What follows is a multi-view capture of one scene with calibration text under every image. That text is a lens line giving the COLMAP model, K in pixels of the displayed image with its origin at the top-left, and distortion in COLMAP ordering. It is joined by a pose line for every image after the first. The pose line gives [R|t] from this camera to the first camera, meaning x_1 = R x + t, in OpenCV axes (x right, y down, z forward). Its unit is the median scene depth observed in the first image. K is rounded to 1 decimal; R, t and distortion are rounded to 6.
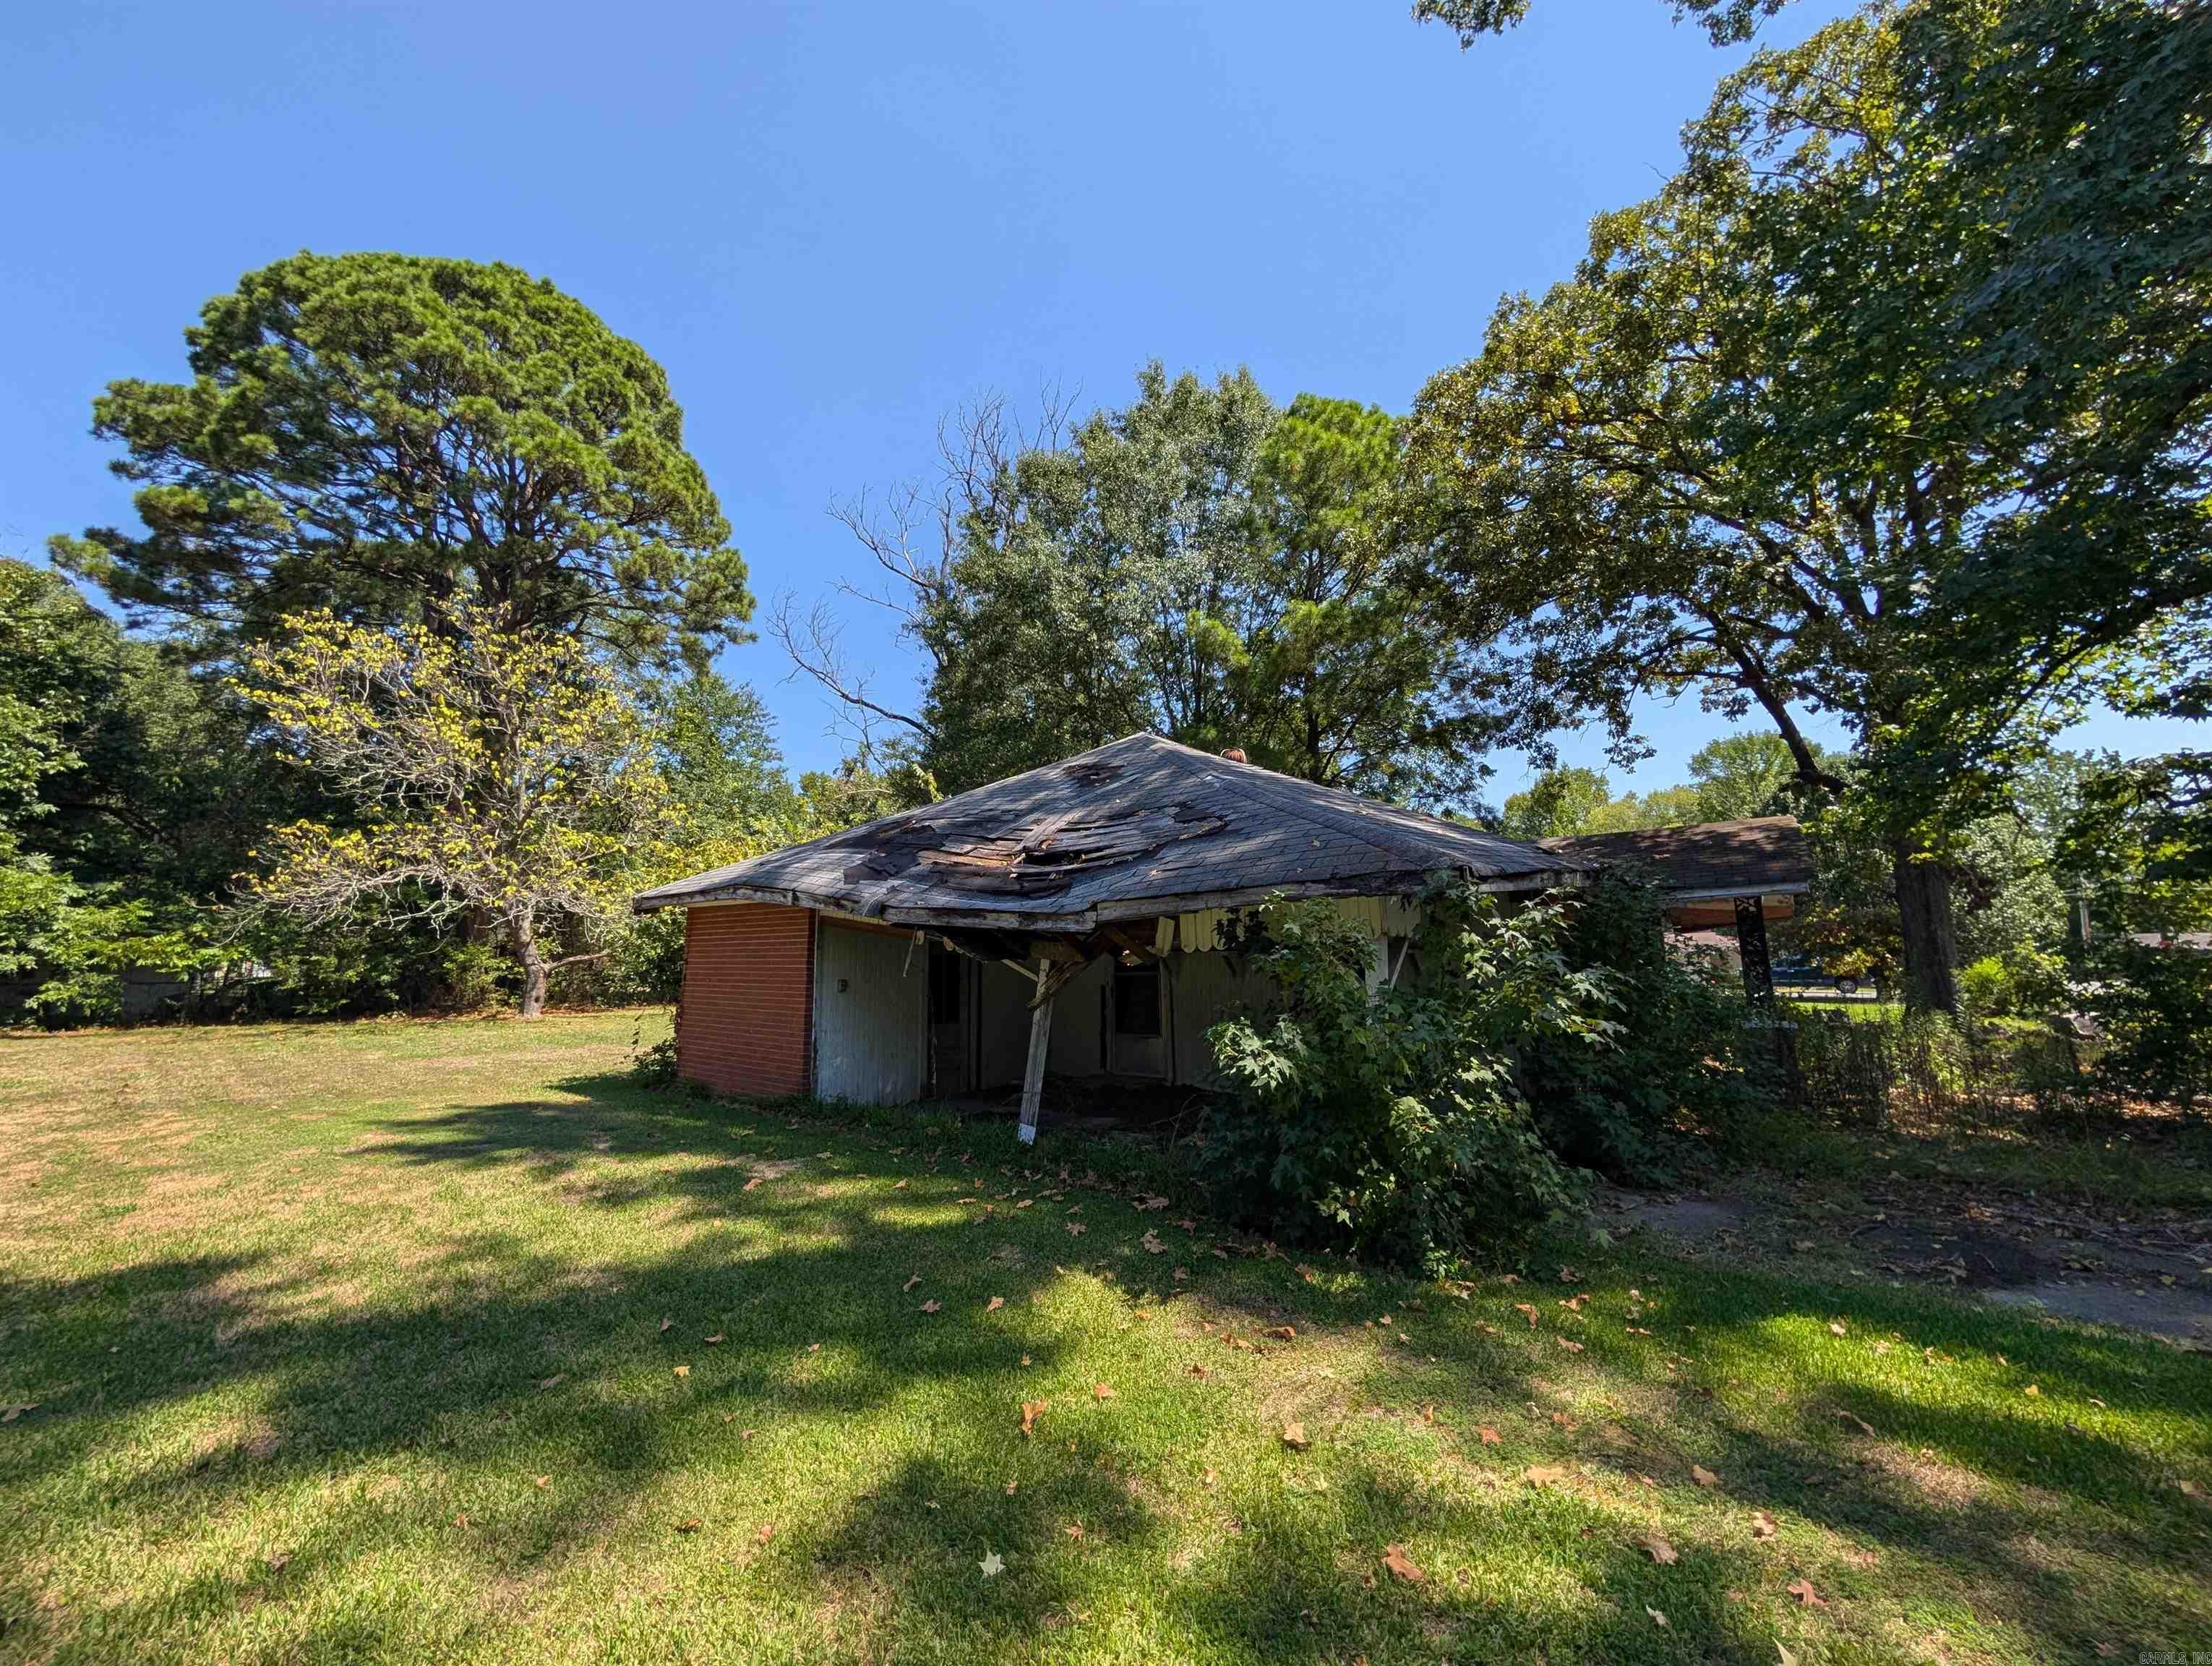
lens RADIAL K [[828.1, 0, 1098.3], [0, 828.1, 830.3], [0, 0, 1]] dist [-0.000823, 0.000407]
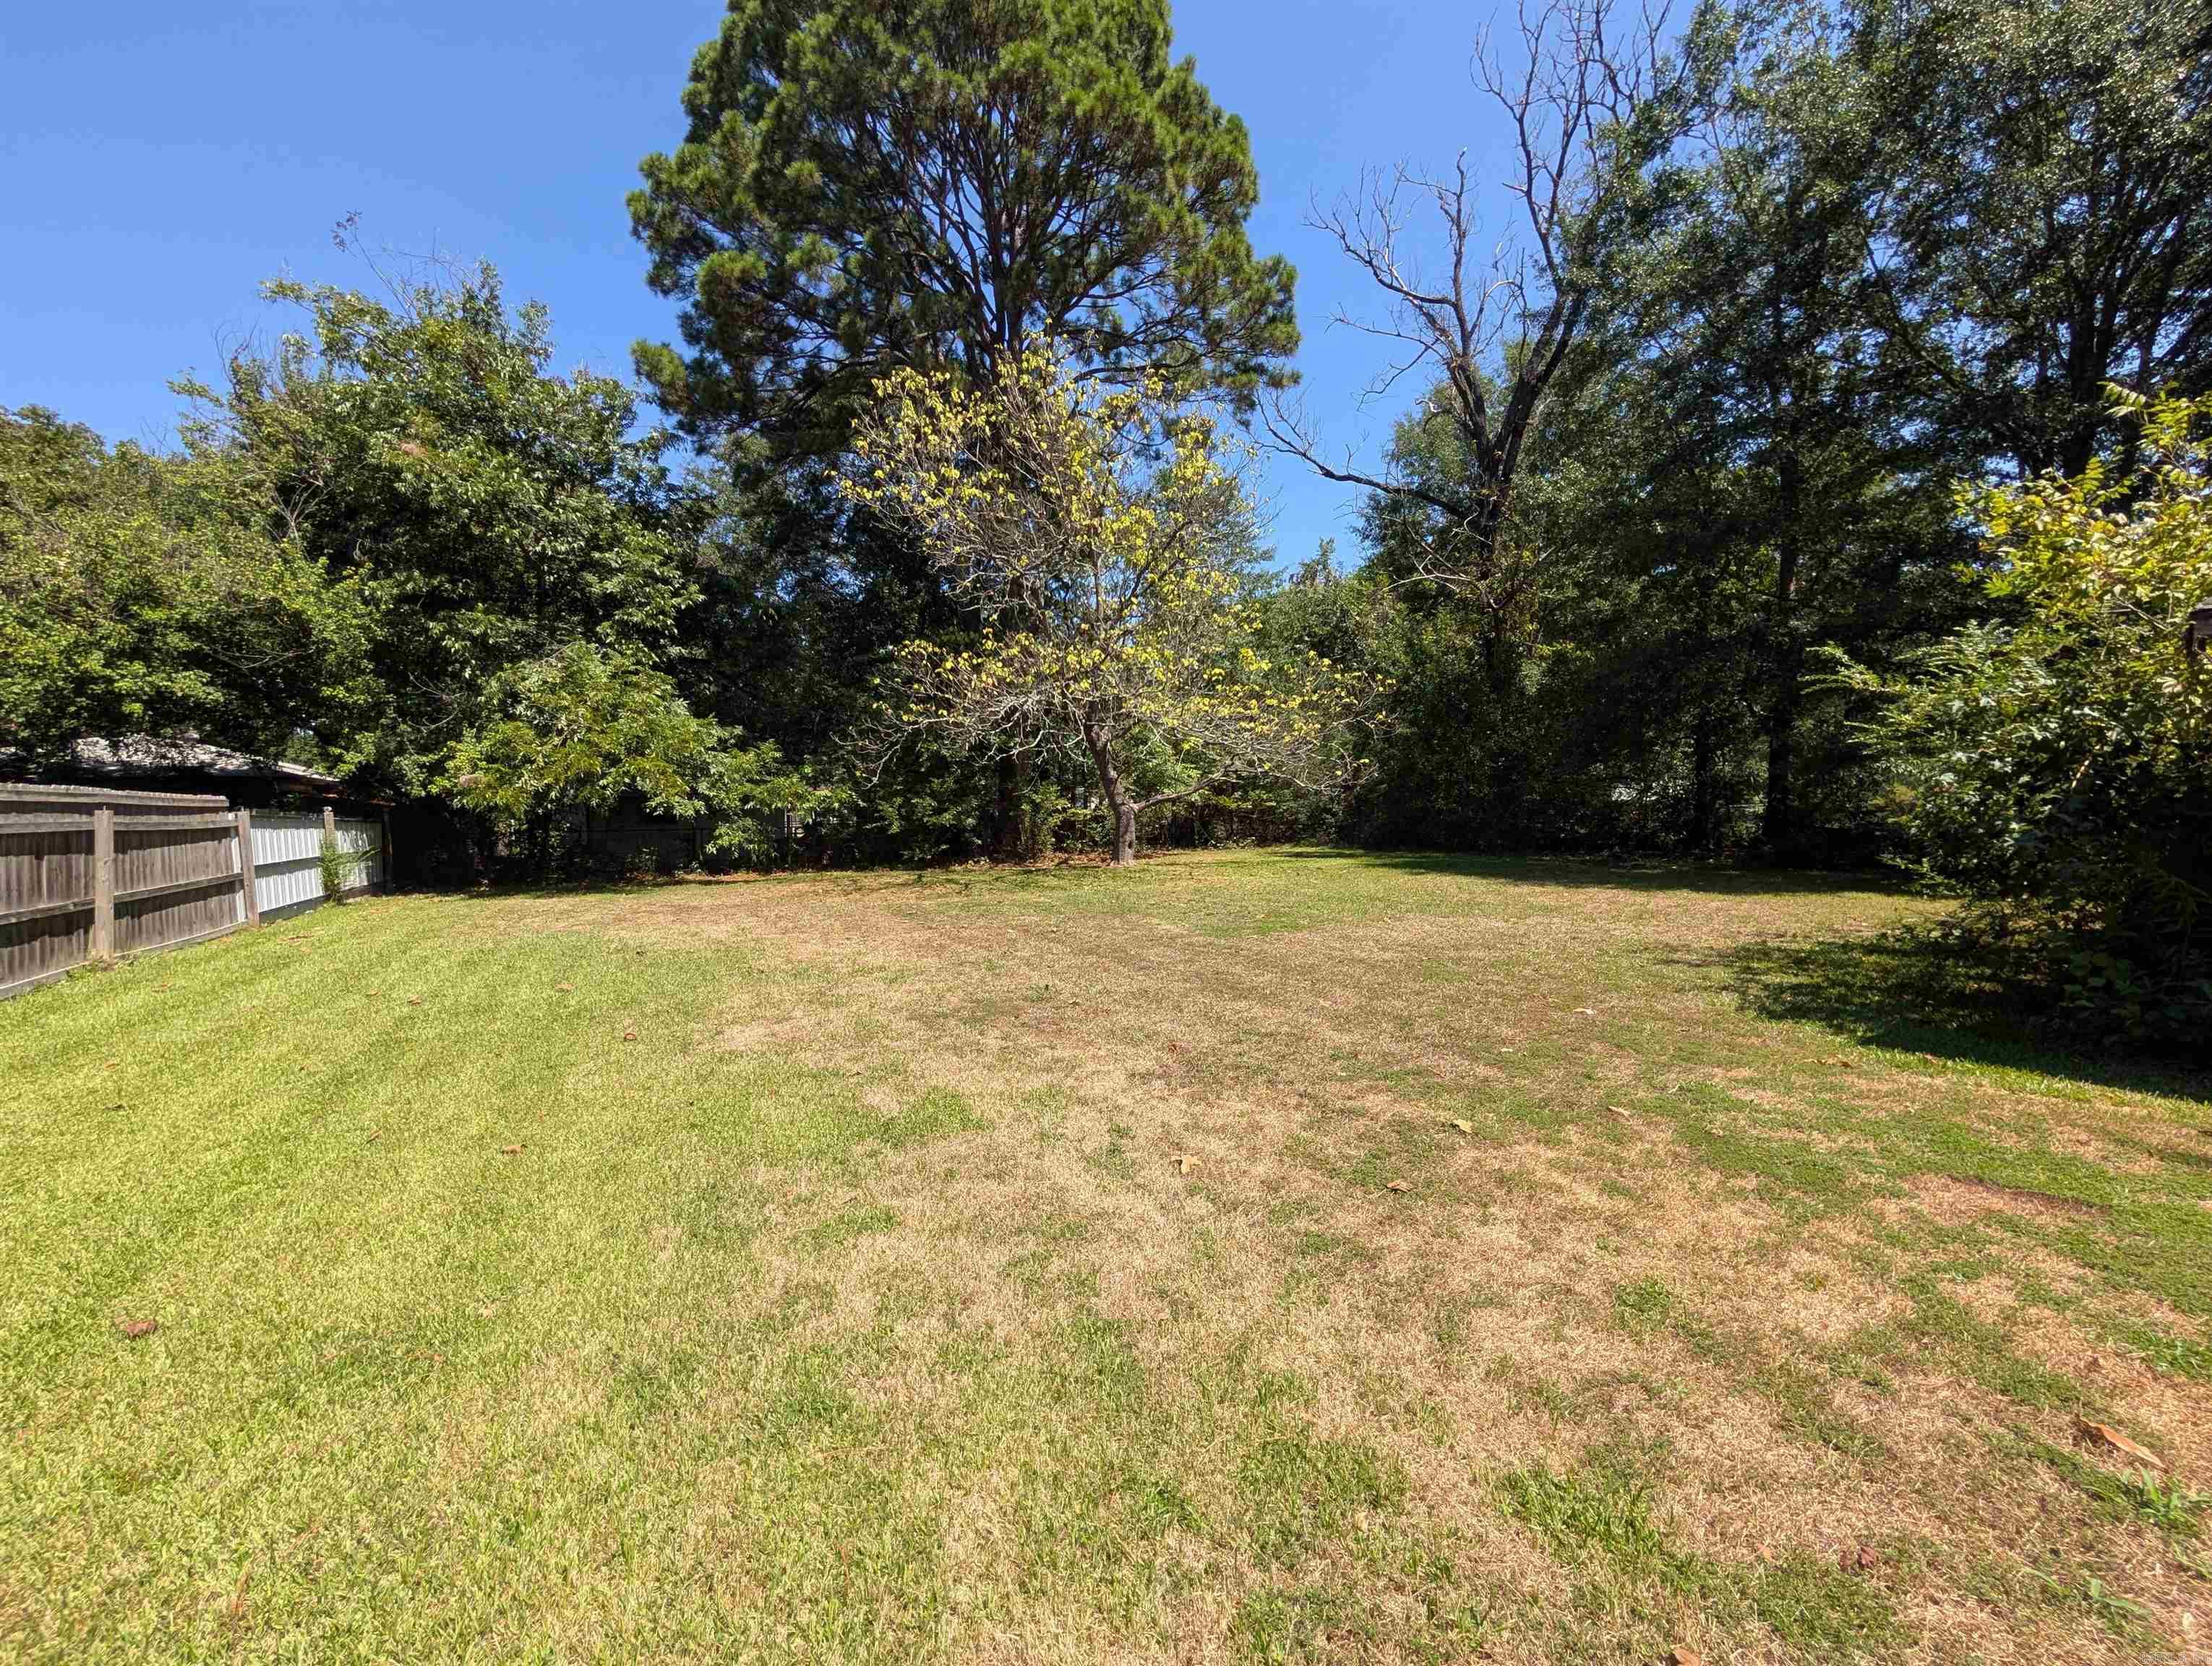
lens RADIAL K [[835.6, 0, 1106.0], [0, 835.6, 833.0], [0, 0, 1]] dist [-0.002740, 0.000336]
pose [[0.941187, -0.002111, -0.337880, -0.463820], [0.066909, 0.981343, 0.180247, 0.039588], [0.331196, -0.192253, 0.923768, 0.221792]]
